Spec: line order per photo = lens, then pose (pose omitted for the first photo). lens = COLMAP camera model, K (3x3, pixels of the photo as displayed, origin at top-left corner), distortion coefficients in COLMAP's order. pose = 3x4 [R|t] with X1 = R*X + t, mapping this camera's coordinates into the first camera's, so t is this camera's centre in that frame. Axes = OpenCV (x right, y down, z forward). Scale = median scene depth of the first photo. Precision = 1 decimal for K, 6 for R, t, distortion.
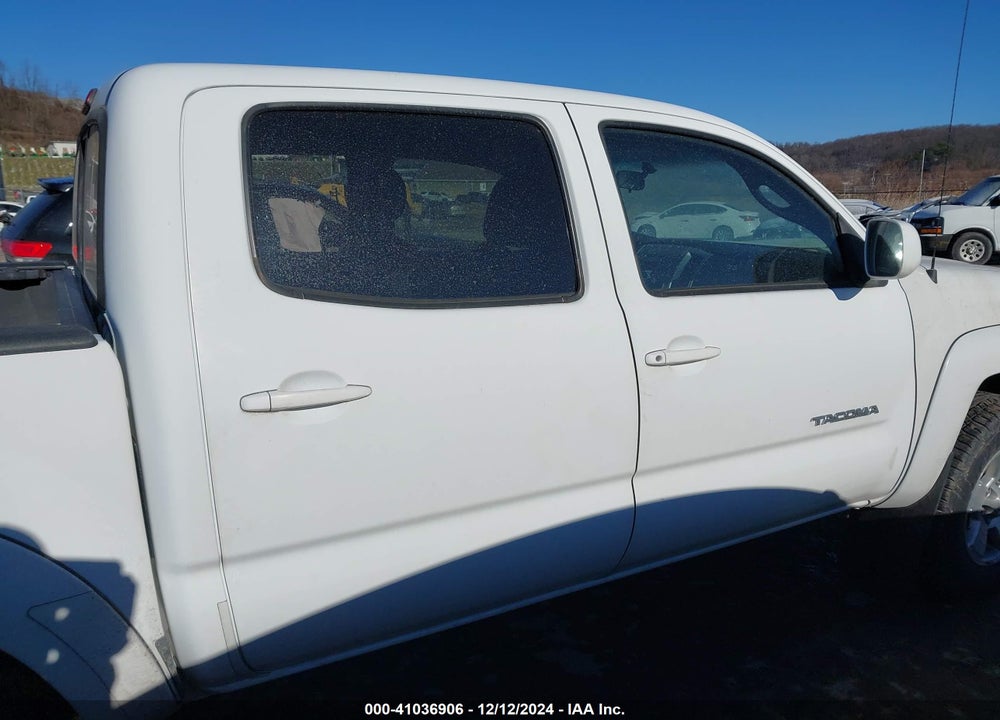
lens RADIAL K [[801.7, 0, 497.6], [0, 801.7, 362.1], [0, 0, 1]] dist [0.013094, 0.005003]
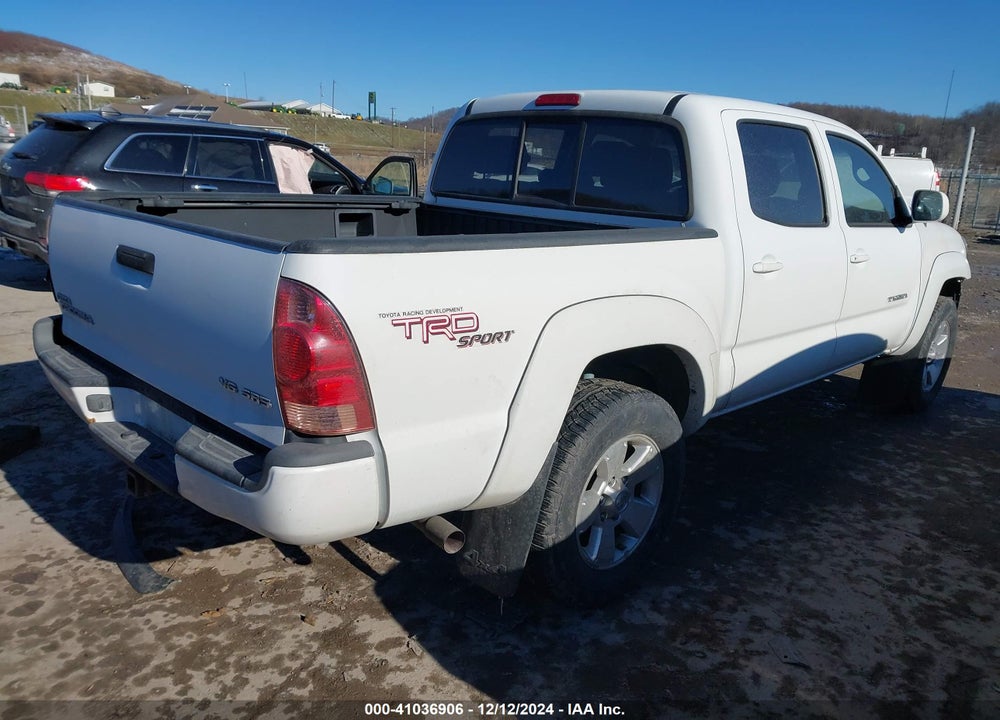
lens RADIAL K [[801.7, 0, 497.6], [0, 801.7, 362.1], [0, 0, 1]] dist [0.013094, 0.005003]
pose [[0.960026, -0.018387, 0.279308, -0.939152], [0.003604, 0.998569, 0.053348, 0.110550], [-0.279889, -0.050209, 0.958719, -0.497835]]
